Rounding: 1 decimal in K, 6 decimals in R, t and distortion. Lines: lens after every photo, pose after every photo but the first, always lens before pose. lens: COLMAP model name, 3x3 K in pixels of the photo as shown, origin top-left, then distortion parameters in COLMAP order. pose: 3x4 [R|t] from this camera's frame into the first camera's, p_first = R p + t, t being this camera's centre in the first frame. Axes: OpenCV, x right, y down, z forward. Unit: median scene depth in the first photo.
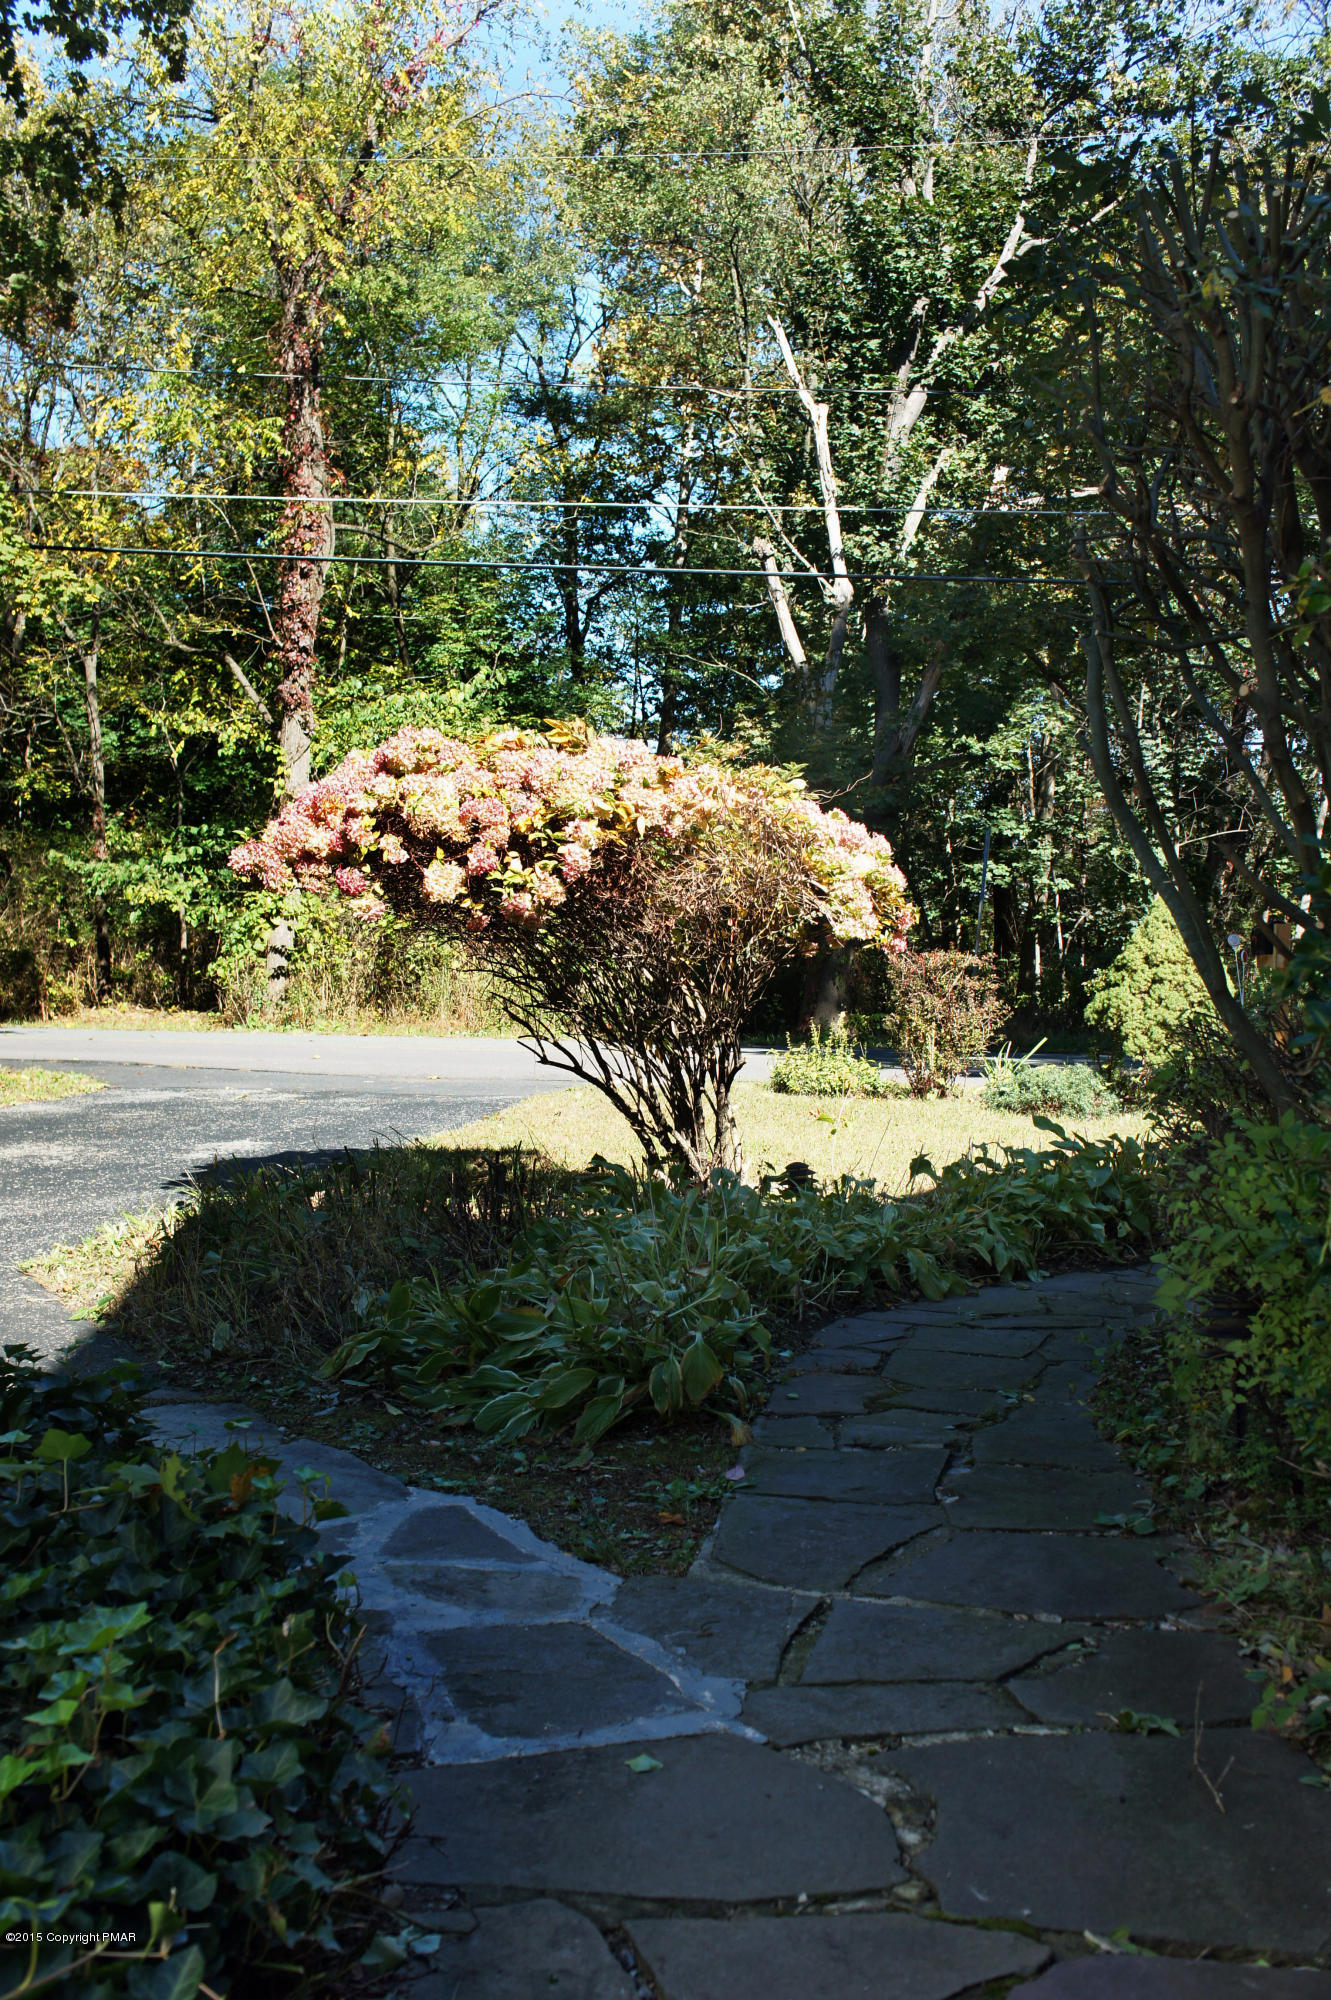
lens RADIAL K [[1952.7, 0, 665.5], [0, 1952.7, 1000.0], [0, 0, 1]] dist [-0.001553, -0.001633]
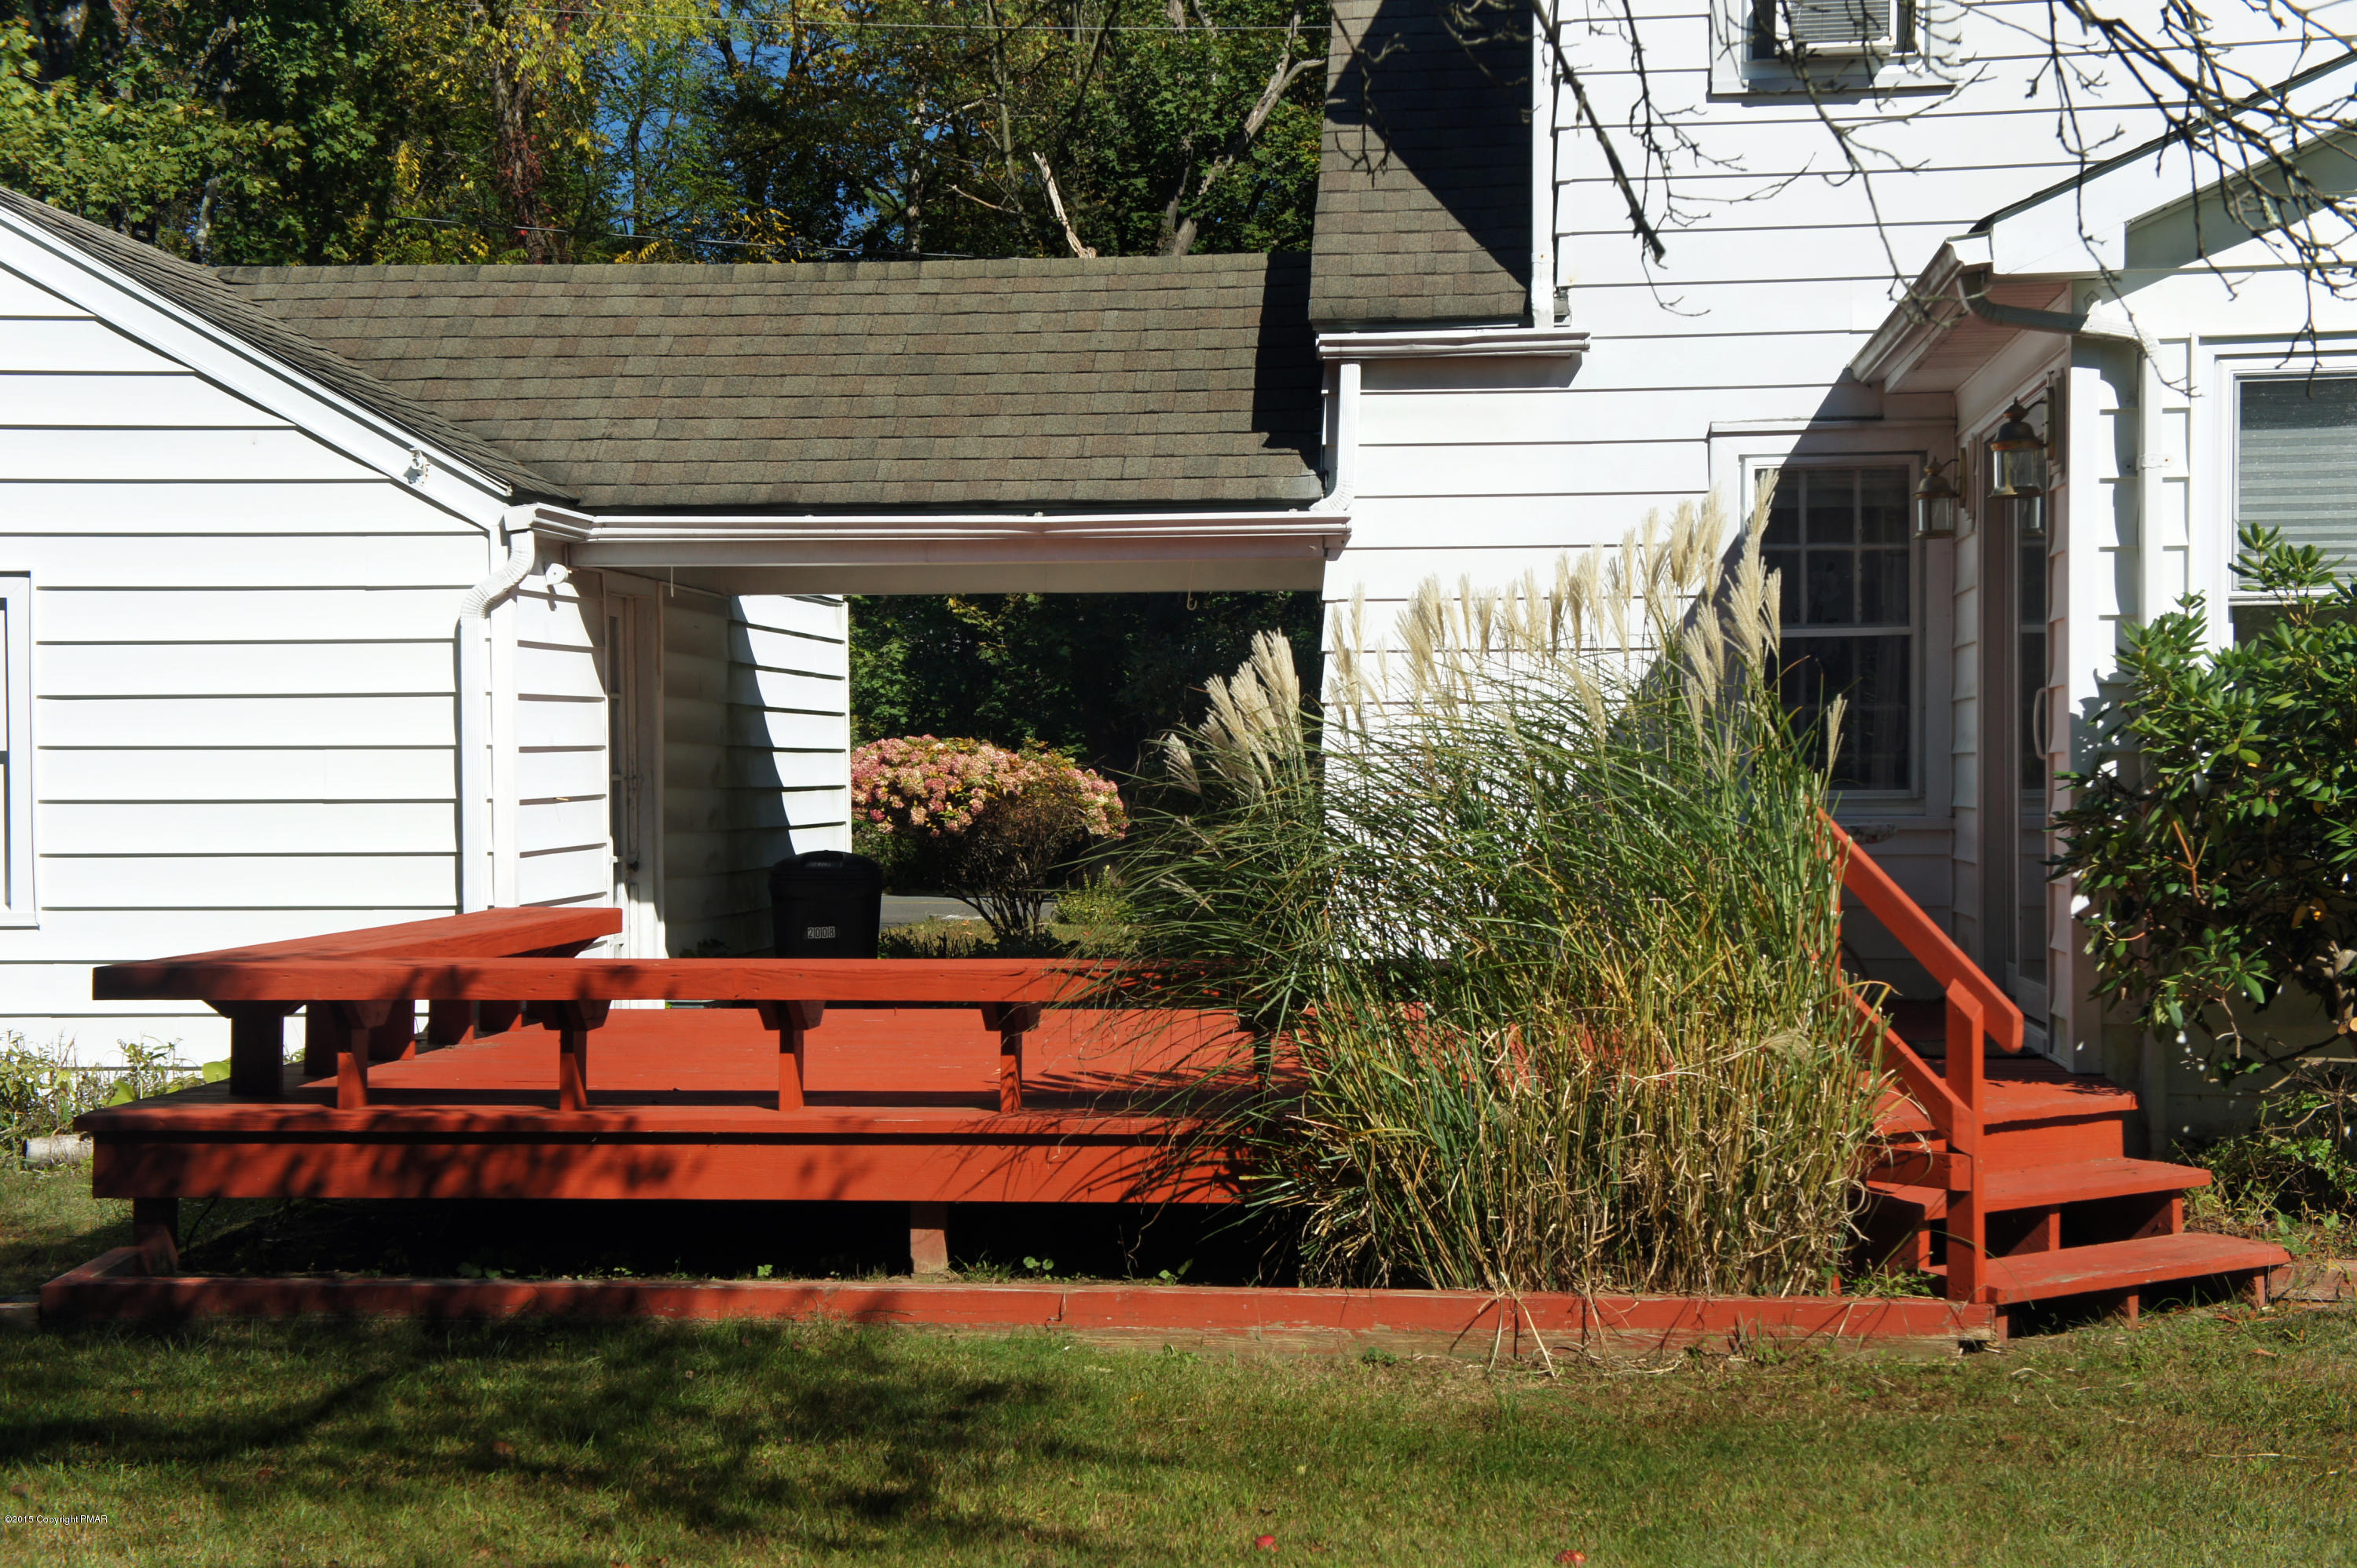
lens RADIAL K [[3646.6, 0, 1182.7], [0, 3646.6, 789.3], [0, 0, 1]] dist [0.176306, 0.019507]
pose [[0.995209, -0.014594, 0.096676, -0.189858], [0.015668, 0.999824, -0.010360, -0.036460], [-0.096507, 0.011825, 0.995262, -2.867929]]
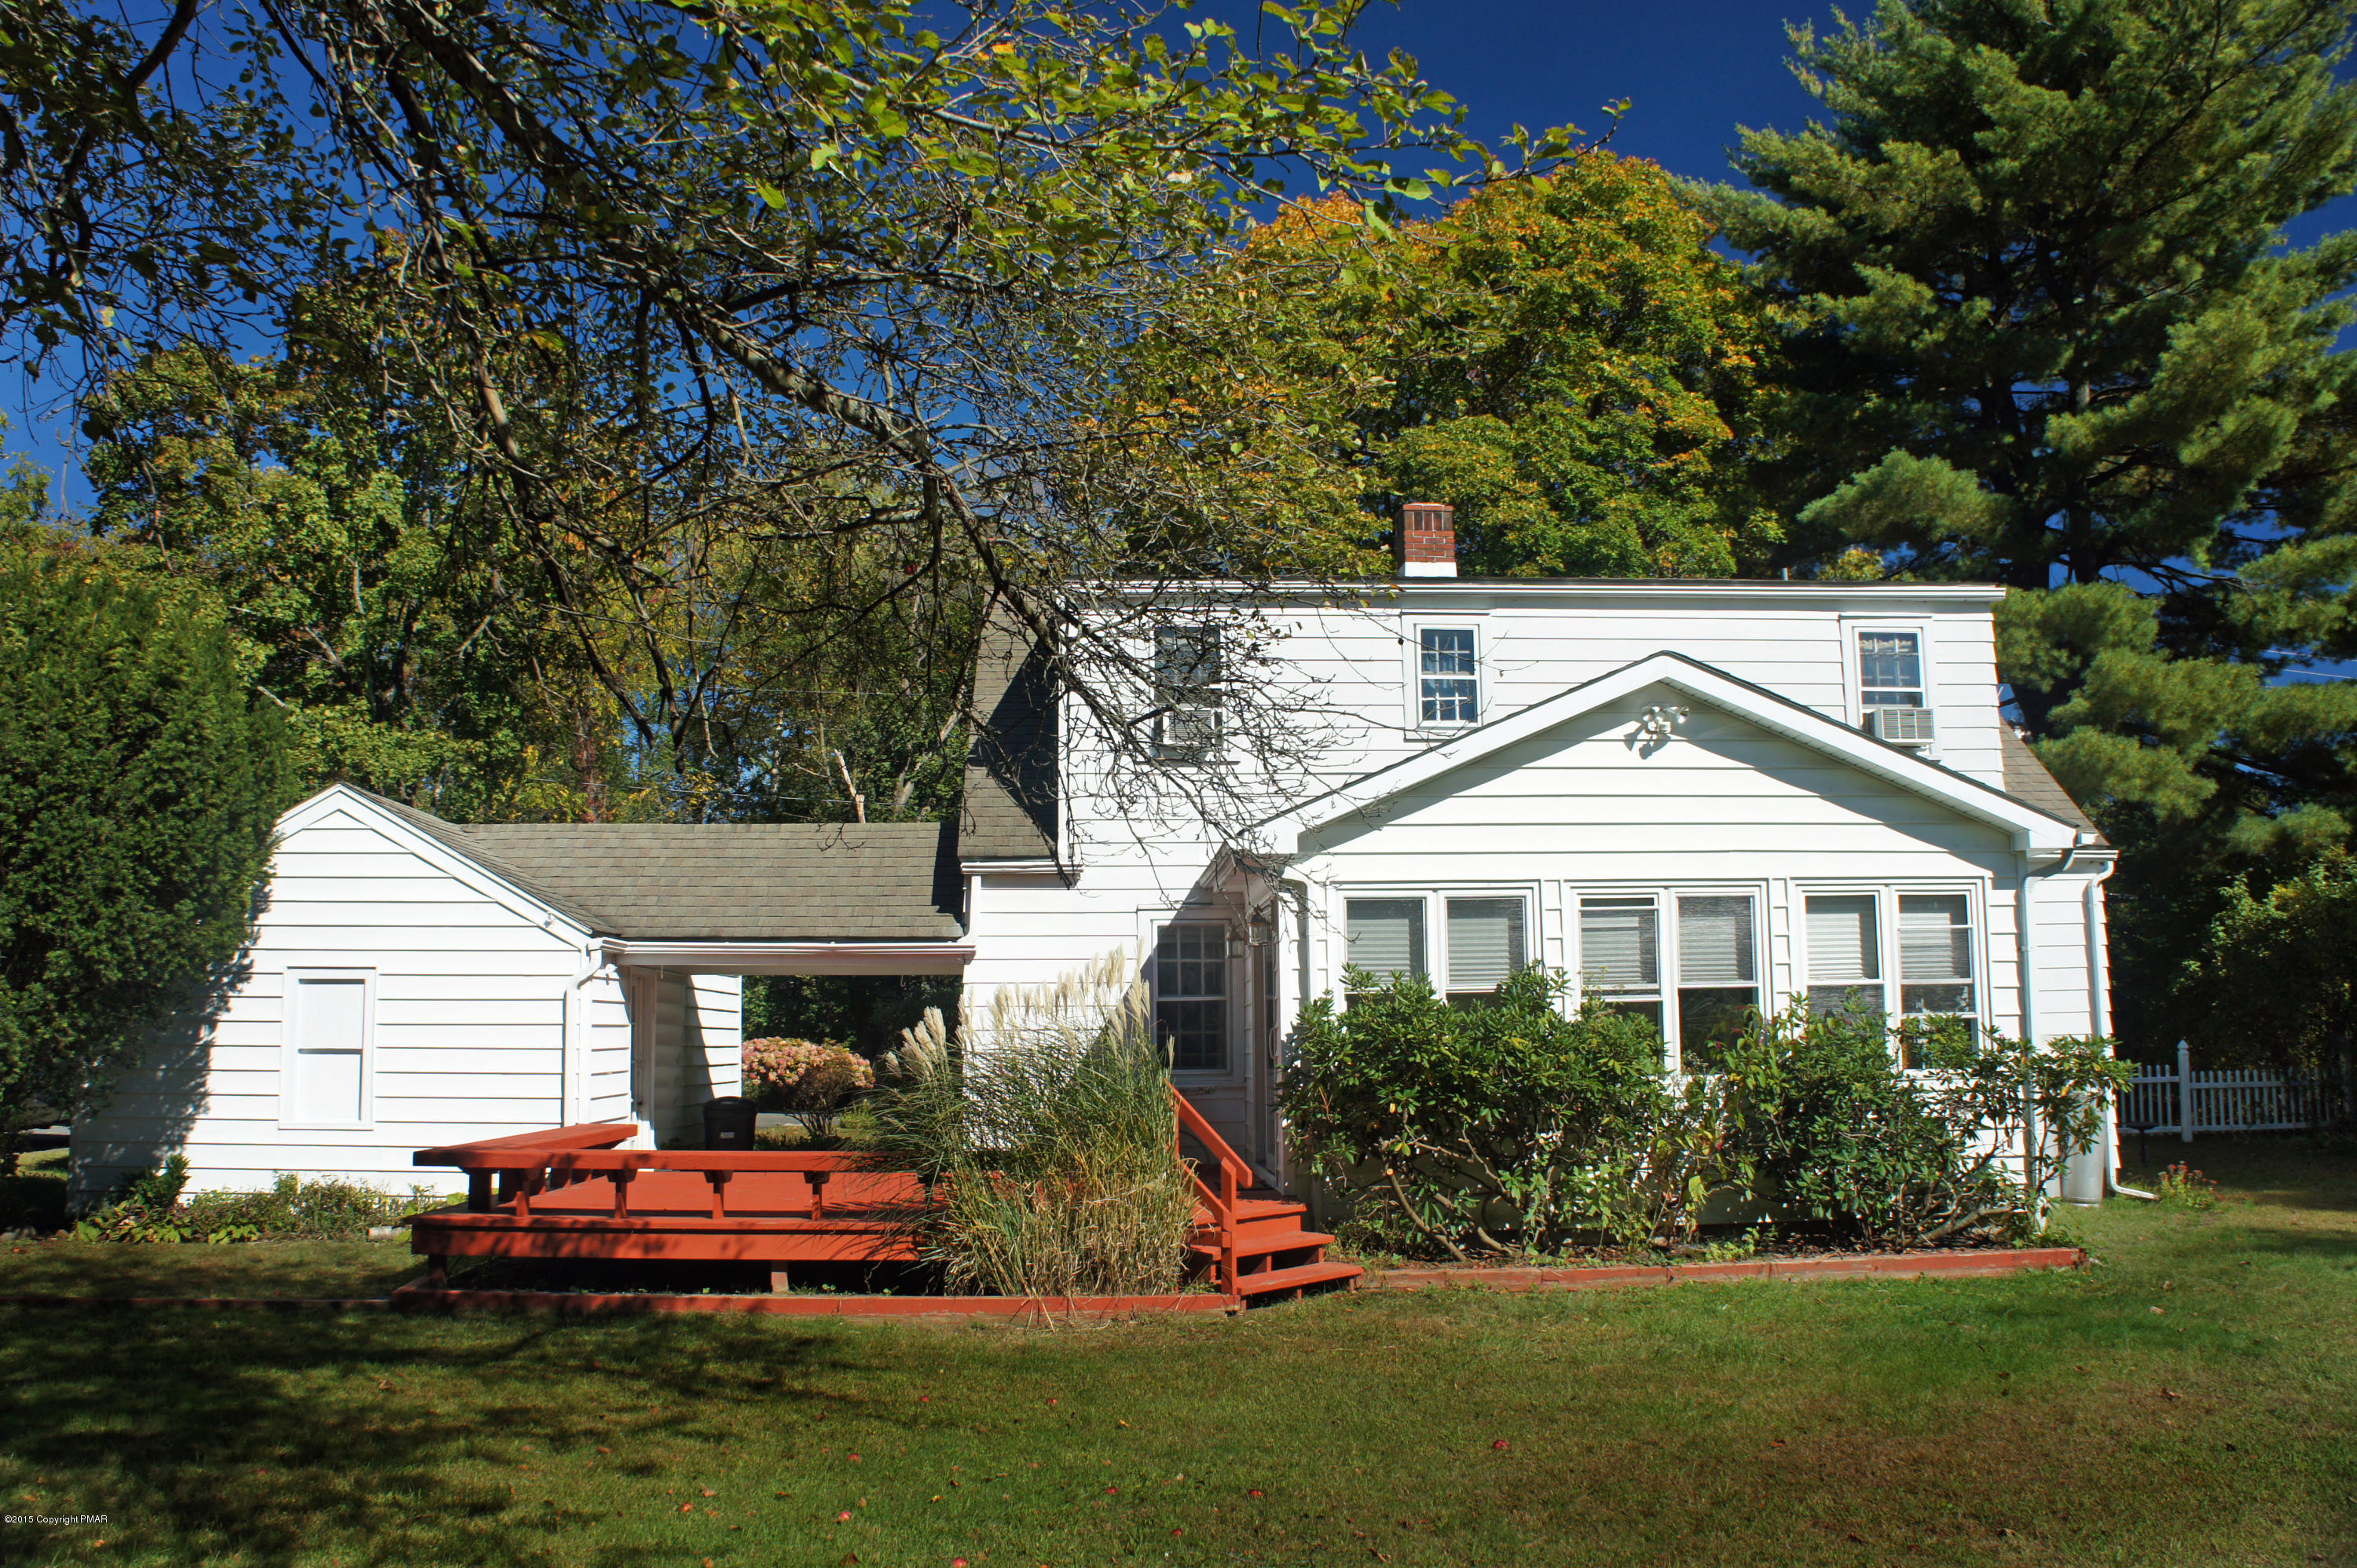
lens RADIAL K [[1850.0, 0, 1178.5], [0, 1850.0, 784.0], [0, 0, 1]] dist [-0.179276, 0.108472]
pose [[0.970590, 0.015035, 0.240270, -0.202329], [0.022521, 0.988001, -0.152796, -0.053524], [-0.239685, 0.153714, 0.958605, -3.113692]]
